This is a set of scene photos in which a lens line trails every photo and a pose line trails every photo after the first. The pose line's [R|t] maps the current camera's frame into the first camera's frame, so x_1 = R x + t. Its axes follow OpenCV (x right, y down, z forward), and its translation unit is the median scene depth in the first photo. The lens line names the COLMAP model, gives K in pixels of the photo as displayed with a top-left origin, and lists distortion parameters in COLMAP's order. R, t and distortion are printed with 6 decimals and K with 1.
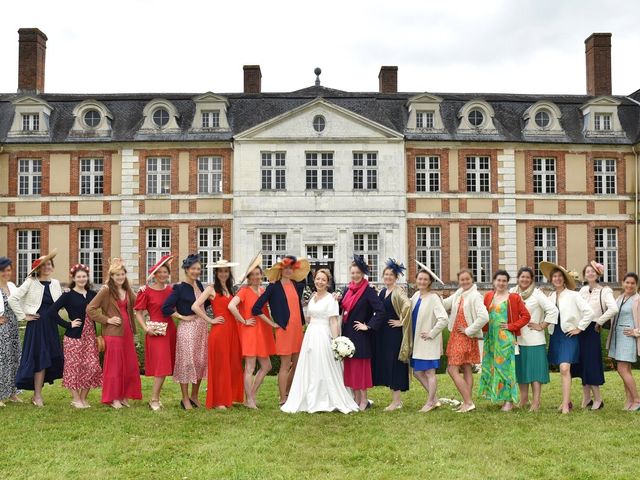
lens RADIAL K [[989.9, 0, 324.6], [0, 989.9, 239.4], [0, 0, 1]] dist [0.014106, 0.000000]
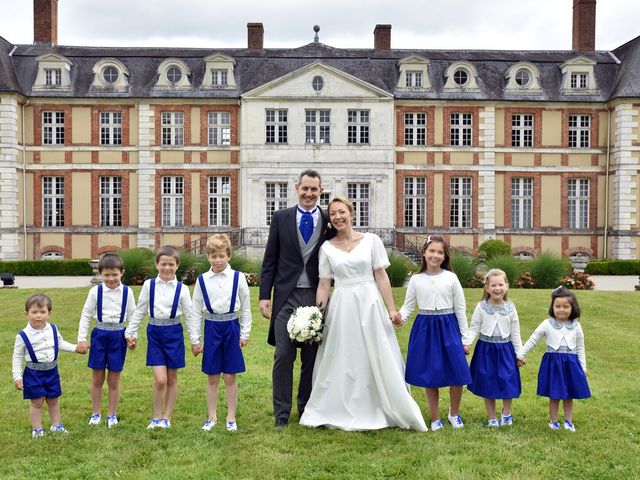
lens RADIAL K [[989.9, 0, 313.0], [0, 989.9, 246.7], [0, 0, 1]] dist [0.014106, 0.000000]
pose [[0.999933, 0.008630, -0.007687, -0.000739], [-0.008117, 0.997883, 0.064528, -0.005605], [0.008228, -0.064461, 0.997886, -0.113702]]
